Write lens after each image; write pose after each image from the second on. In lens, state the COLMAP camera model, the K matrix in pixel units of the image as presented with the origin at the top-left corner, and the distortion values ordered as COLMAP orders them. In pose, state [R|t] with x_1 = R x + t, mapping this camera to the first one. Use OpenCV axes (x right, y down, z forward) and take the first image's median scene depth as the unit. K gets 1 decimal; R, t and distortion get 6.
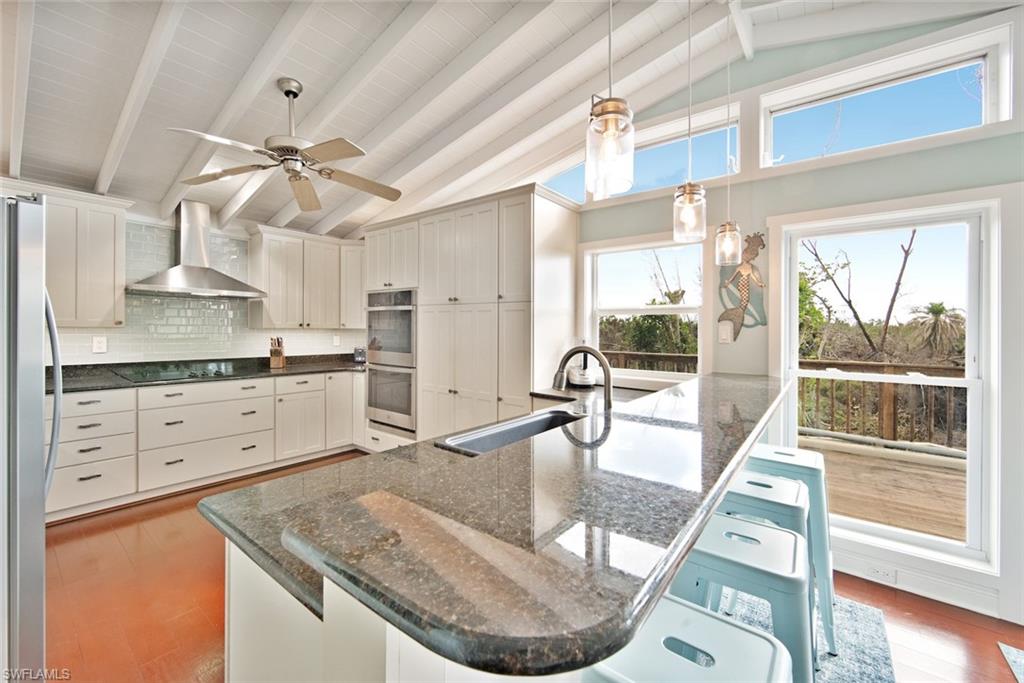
lens RADIAL K [[406.7, 0, 510.8], [0, 406.7, 327.0], [0, 0, 1]] dist [-0.011164, 0.000005]
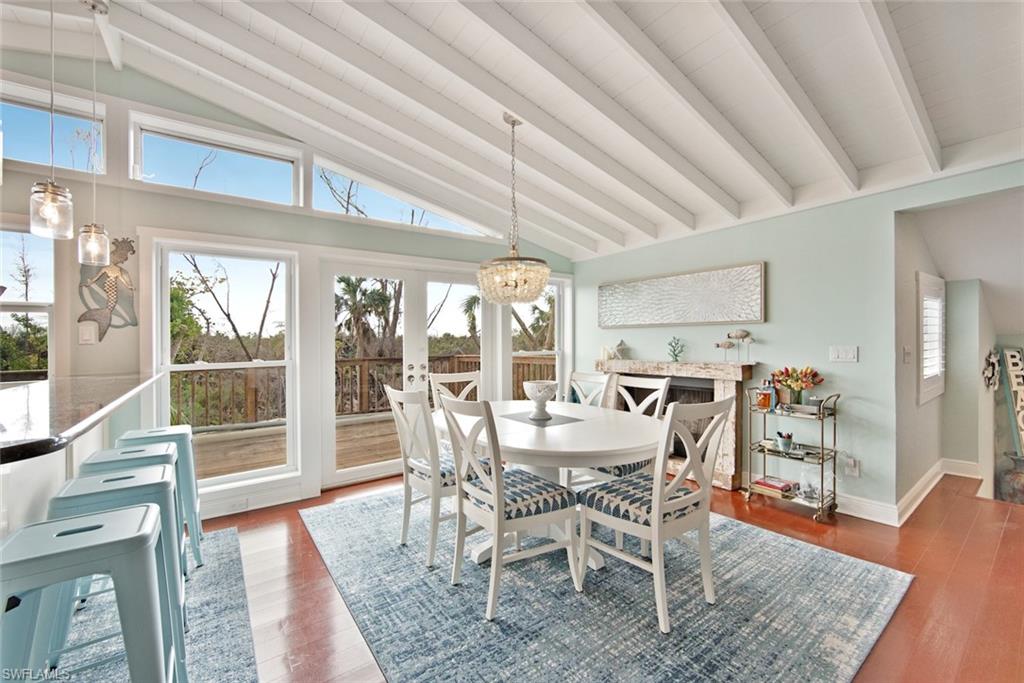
lens RADIAL K [[413.9, 0, 526.8], [0, 413.9, 337.2], [0, 0, 1]] dist [-0.003509, 0.000100]
pose [[0.246787, -0.003972, 0.969062, -0.138533], [0.011458, 0.999934, 0.001181, 0.028328], [-0.969002, 0.010812, 0.246817, -0.215470]]
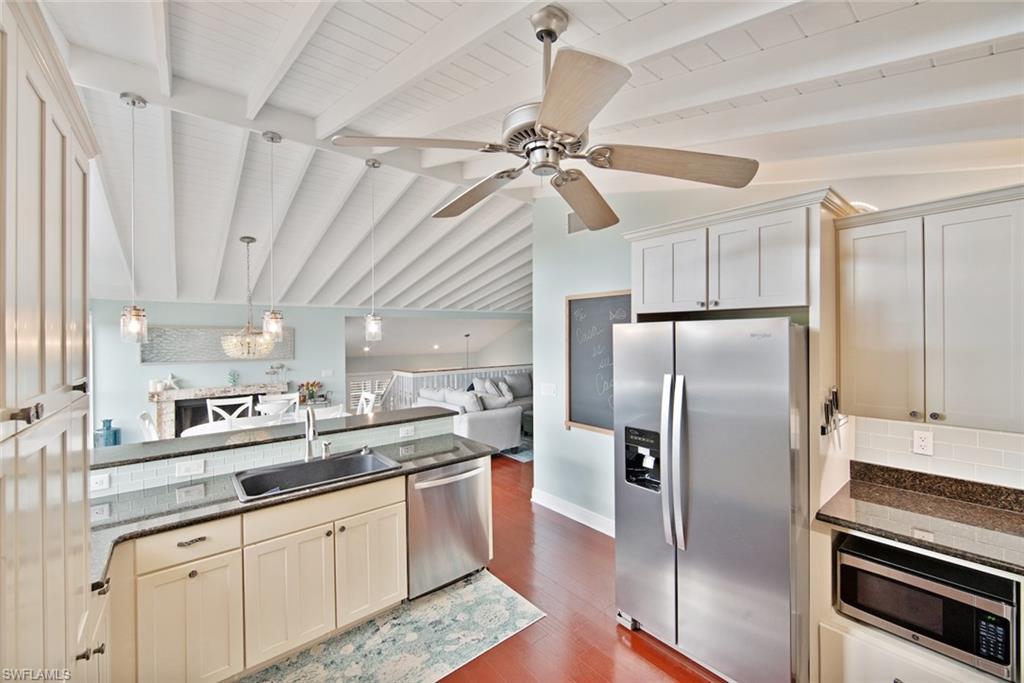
lens RADIAL K [[409.9, 0, 524.0], [0, 409.9, 337.8], [0, 0, 1]] dist [-0.006663, 0.000021]
pose [[-0.979581, -0.005222, 0.200983, -0.483968], [-0.004976, 0.999986, 0.001729, -0.114140], [-0.200989, 0.000693, -0.979593, 1.172853]]
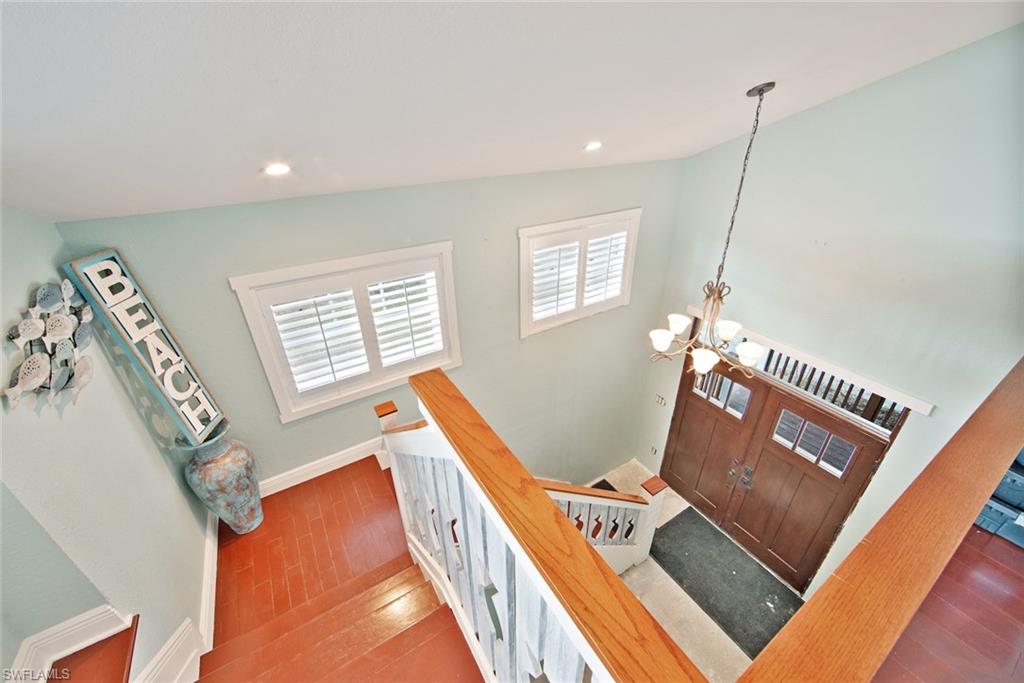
lens RADIAL K [[394.2, 0, 508.9], [0, 394.2, 333.2], [0, 0, 1]] dist [-0.000687, 0.000143]
pose [[-0.940766, -0.157121, 0.300453, 0.711353], [0.006362, 0.877809, 0.478968, -0.082418], [-0.338996, 0.452509, -0.824814, -1.024923]]
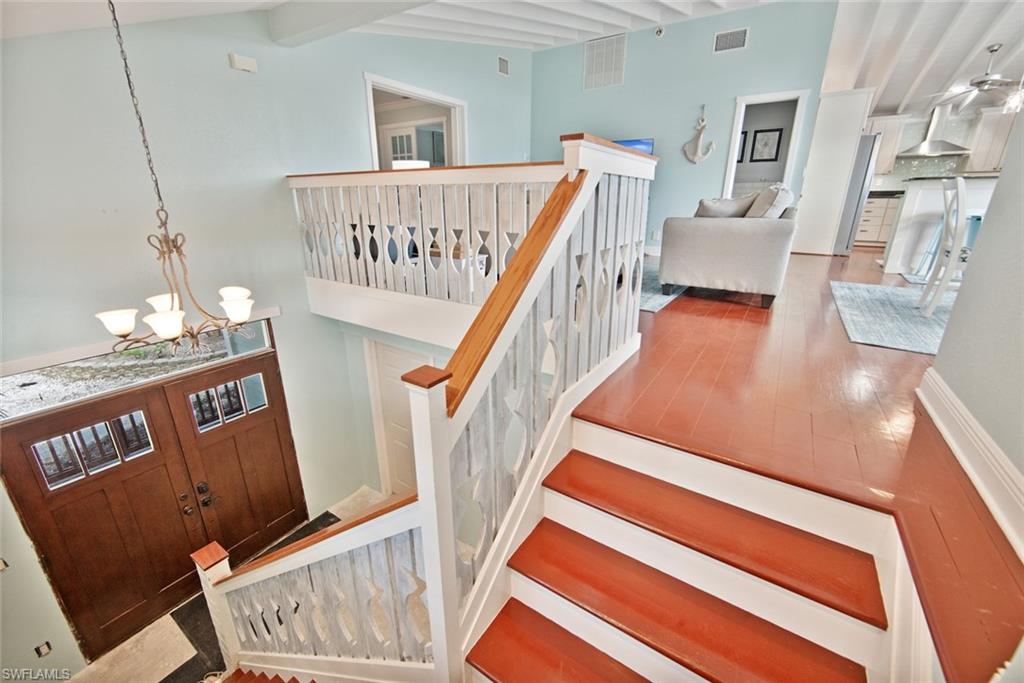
lens RADIAL K [[411.7, 0, 520.3], [0, 411.7, 332.1], [0, 0, 1]] dist [-0.000786, 0.000527]
pose [[0.097727, 0.291984, -0.951417, 1.355517], [0.000560, 0.955977, 0.293441, 0.172752], [0.995213, -0.029210, 0.093261, -1.381289]]
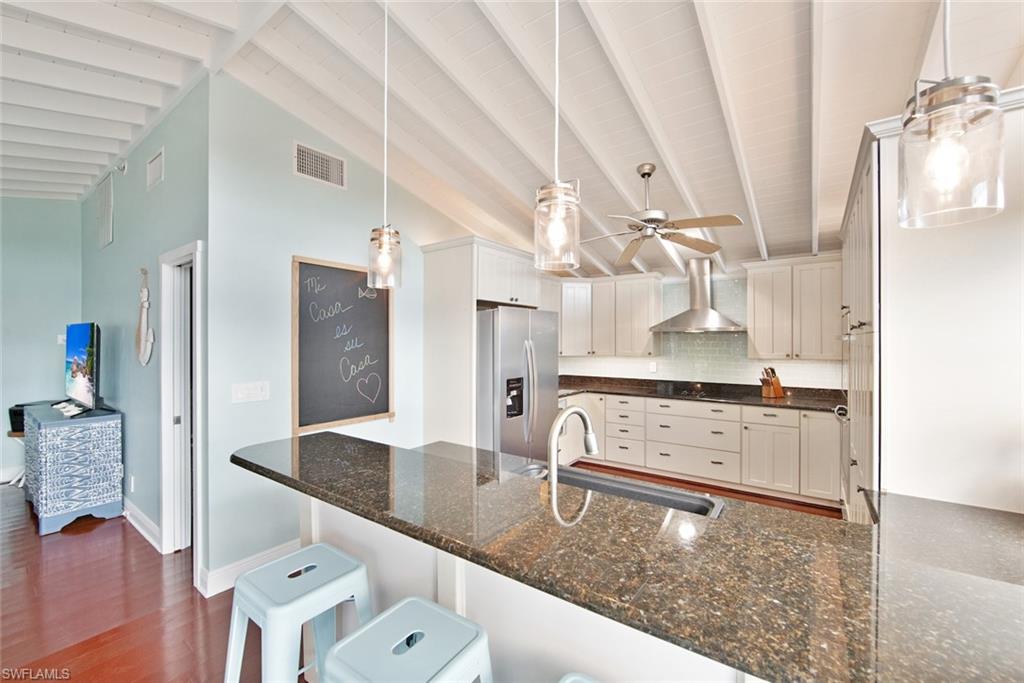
lens RADIAL K [[408.5, 0, 531.4], [0, 408.5, 340.7], [0, 0, 1]] dist [-0.010390, 0.000344]
pose [[0.057037, -0.012996, -0.998287, 0.516301], [0.005738, 0.999903, -0.012689, -0.040188], [0.998356, -0.005005, 0.057106, 0.428157]]
